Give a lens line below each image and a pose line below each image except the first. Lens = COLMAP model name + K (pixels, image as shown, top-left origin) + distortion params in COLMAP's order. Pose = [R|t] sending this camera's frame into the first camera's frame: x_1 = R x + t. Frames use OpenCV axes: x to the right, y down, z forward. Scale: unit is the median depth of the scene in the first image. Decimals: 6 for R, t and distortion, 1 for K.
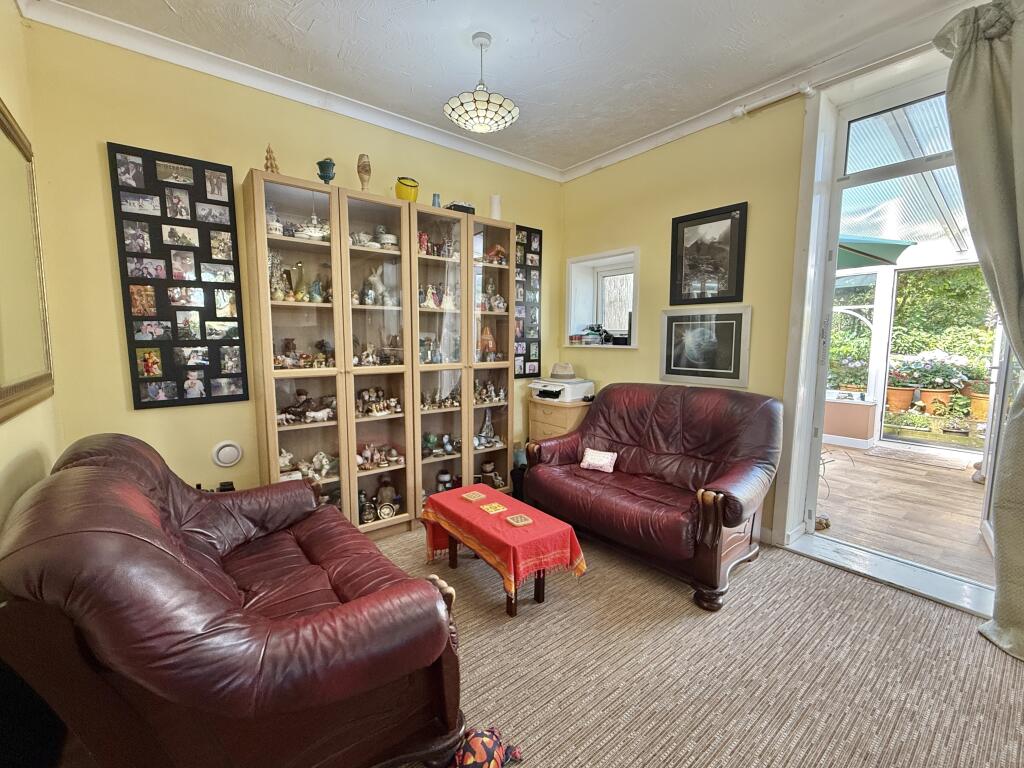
lens RADIAL K [[440.2, 0, 512.0], [0, 440.2, 384.0], [0, 0, 1]] dist [0.000203, -0.000018]
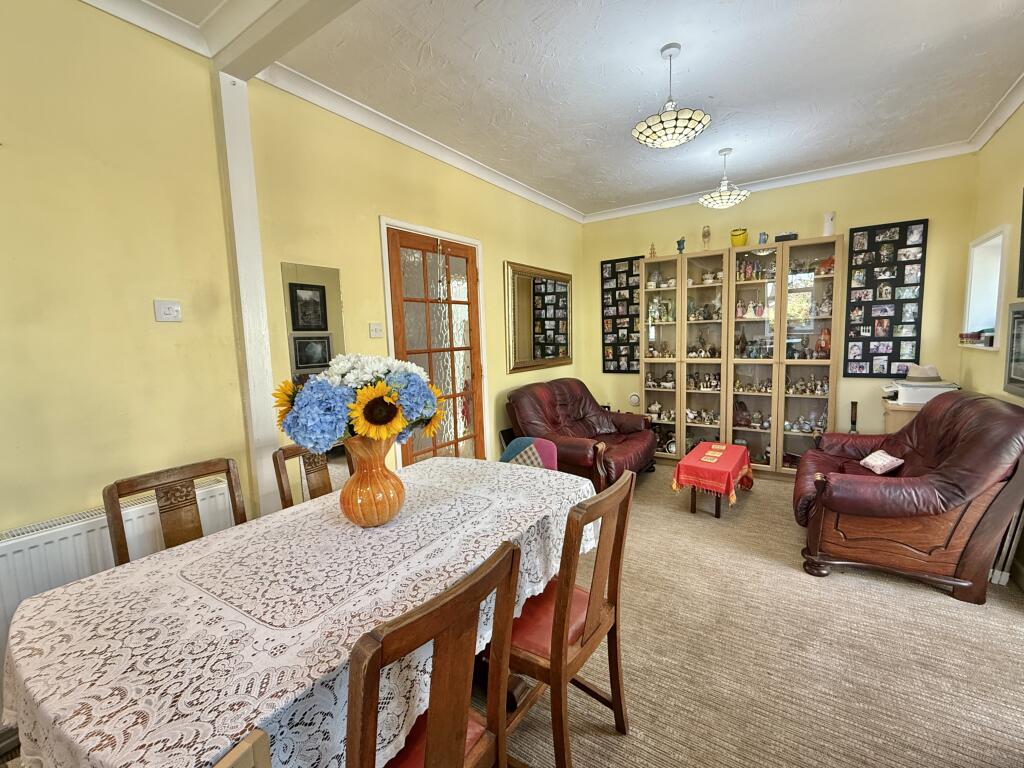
lens RADIAL K [[440.2, 0, 512.0], [0, 440.2, 384.0], [0, 0, 1]] dist [0.000203, -0.000018]
pose [[0.286043, 0.094925, -0.953503, 1.108689], [-0.071075, 0.994442, 0.077678, -0.026286], [0.955577, 0.045551, 0.291200, -0.120502]]
